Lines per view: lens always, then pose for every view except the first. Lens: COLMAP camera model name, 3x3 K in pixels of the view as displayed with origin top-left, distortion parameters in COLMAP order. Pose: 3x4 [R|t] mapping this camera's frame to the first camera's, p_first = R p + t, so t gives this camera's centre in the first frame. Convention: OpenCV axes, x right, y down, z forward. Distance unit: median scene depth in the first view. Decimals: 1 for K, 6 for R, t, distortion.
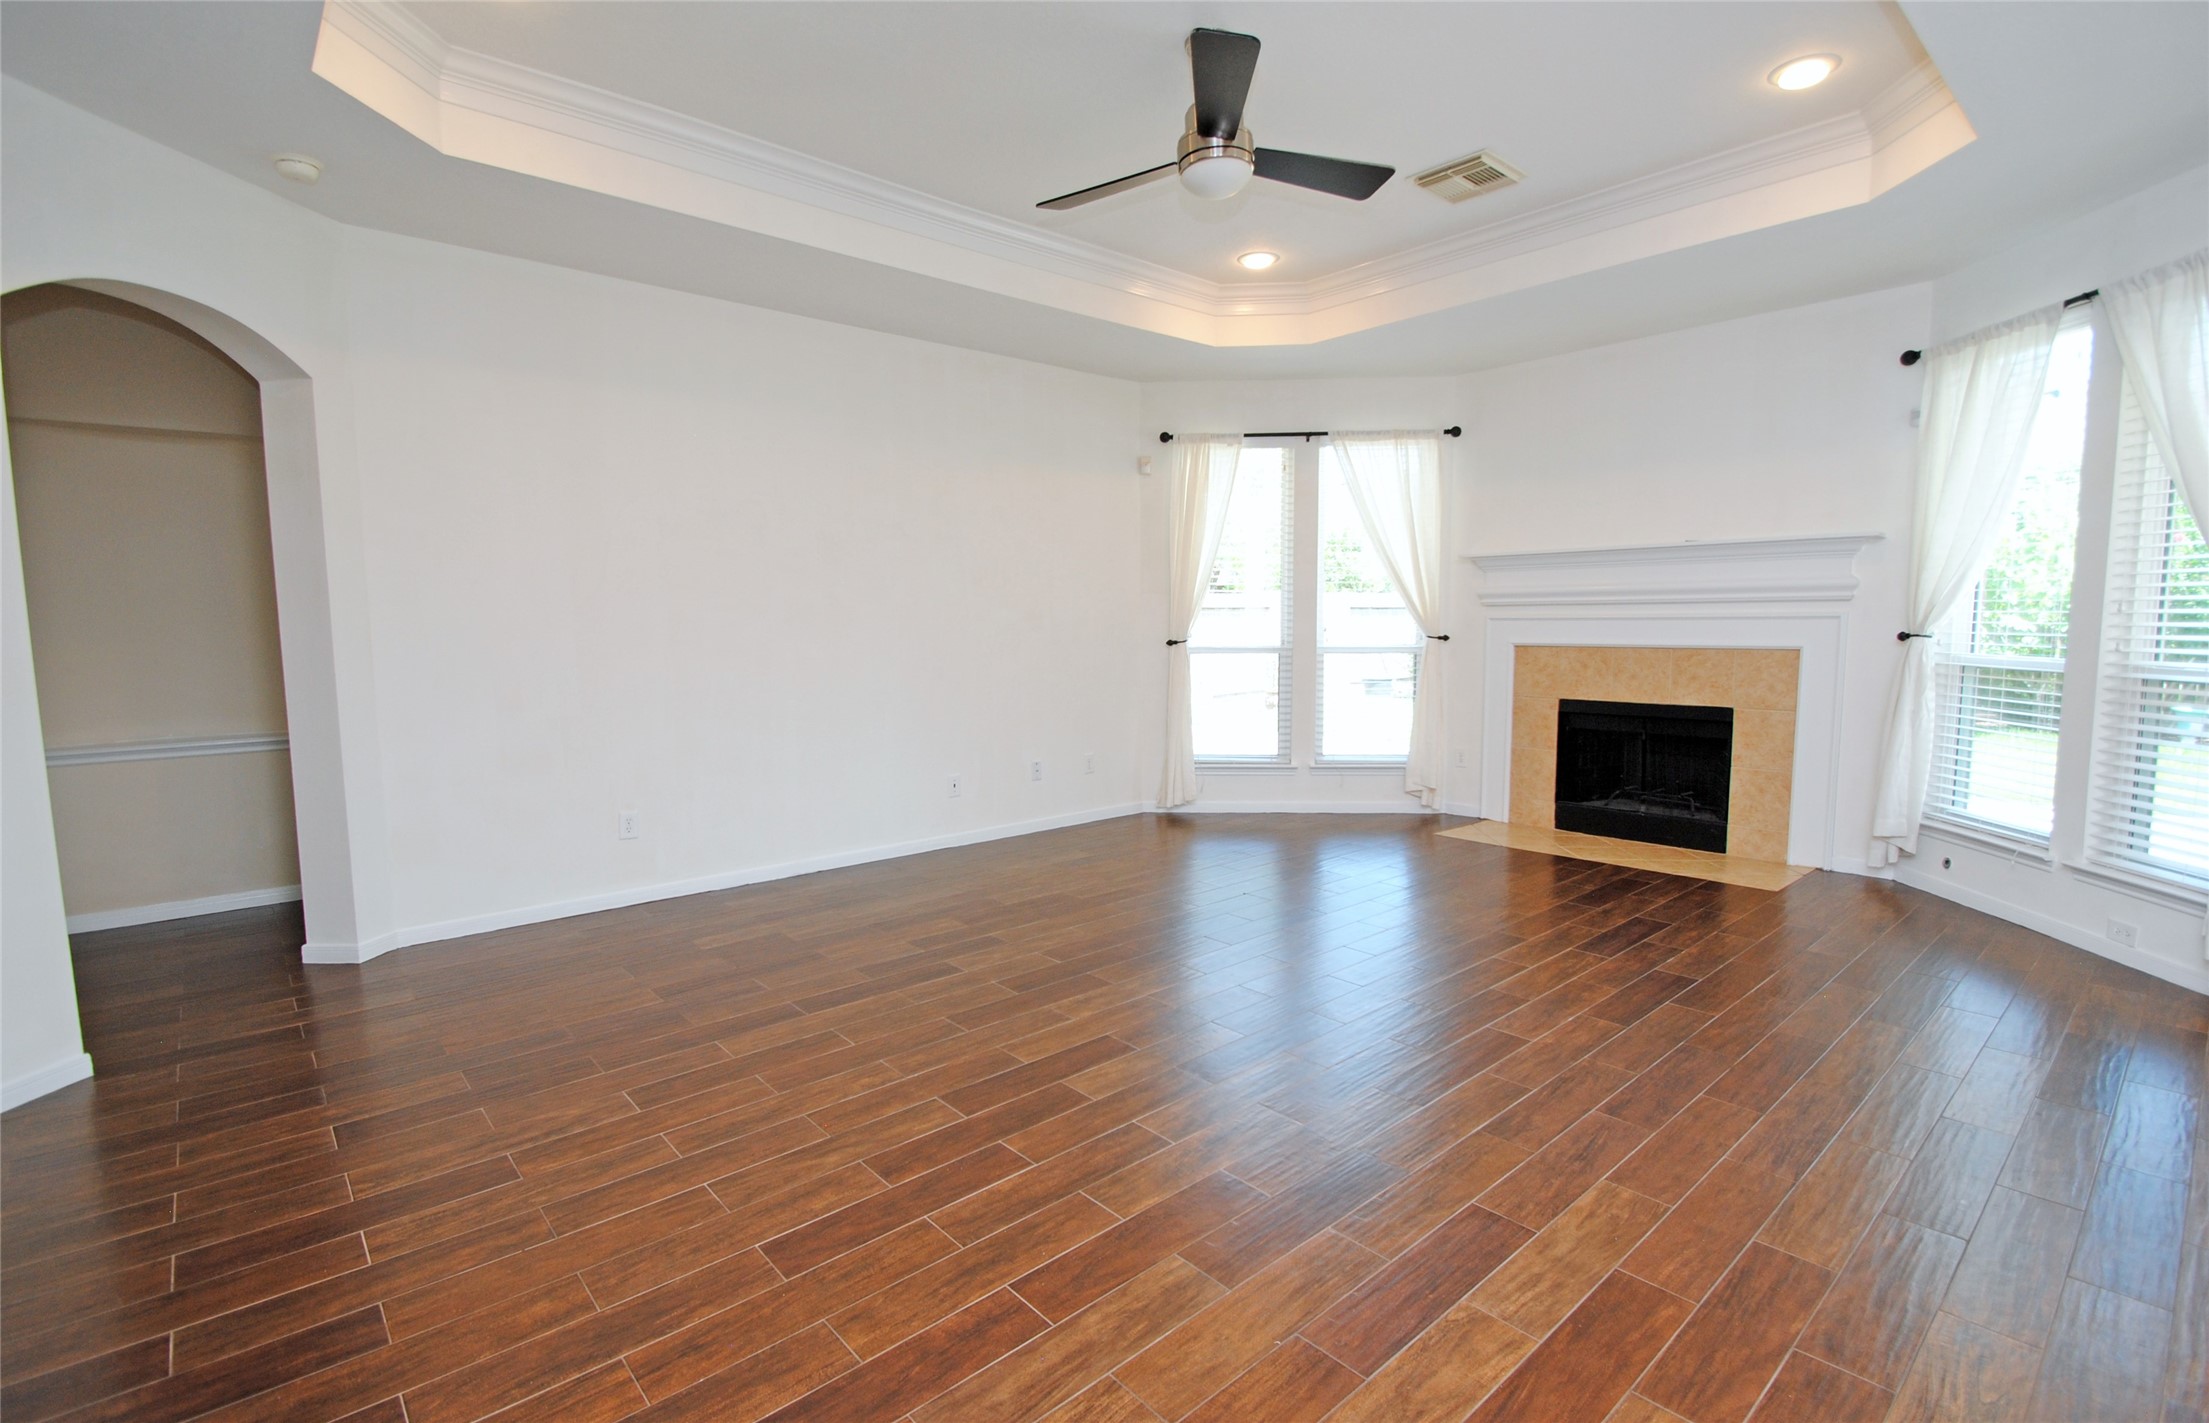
lens RADIAL K [[1003.2, 0, 1116.3], [0, 1003.2, 714.1], [0, 0, 1]] dist [0.015533, 0.000726]
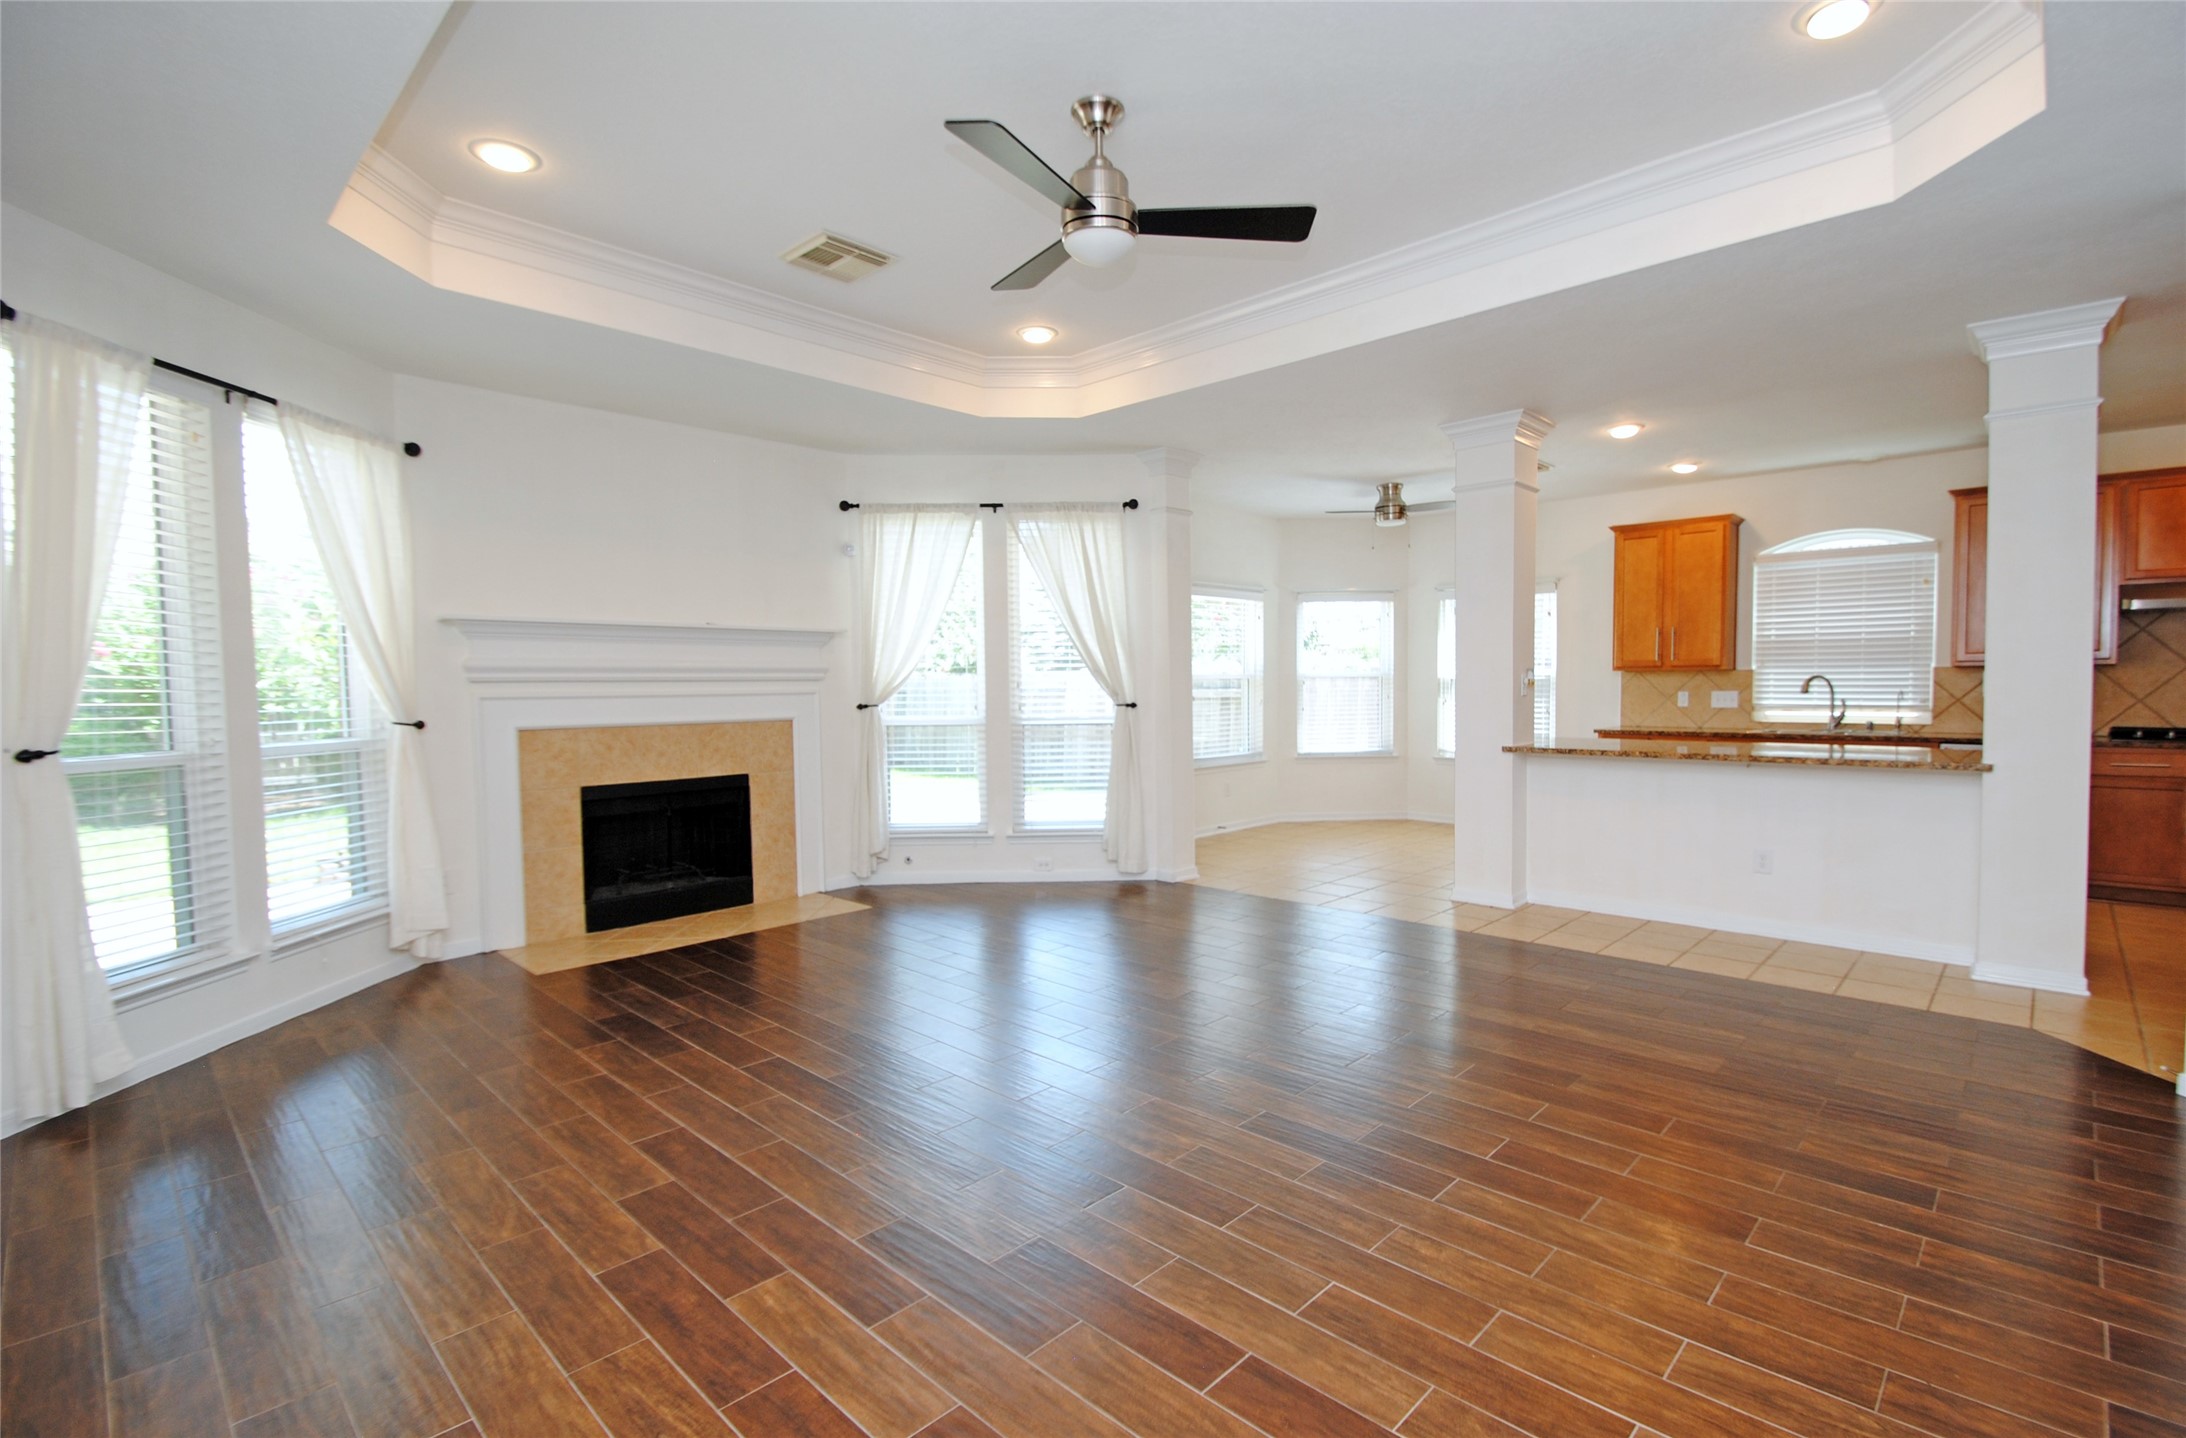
lens RADIAL K [[987.0, 0, 1136.7], [0, 987.0, 732.0], [0, 0, 1]] dist [0.002573, -0.002531]
pose [[-0.081108, -0.041289, 0.995850, -0.534597], [0.106160, 0.993100, 0.049822, -0.062790], [-0.991036, 0.109760, -0.076165, 0.660487]]
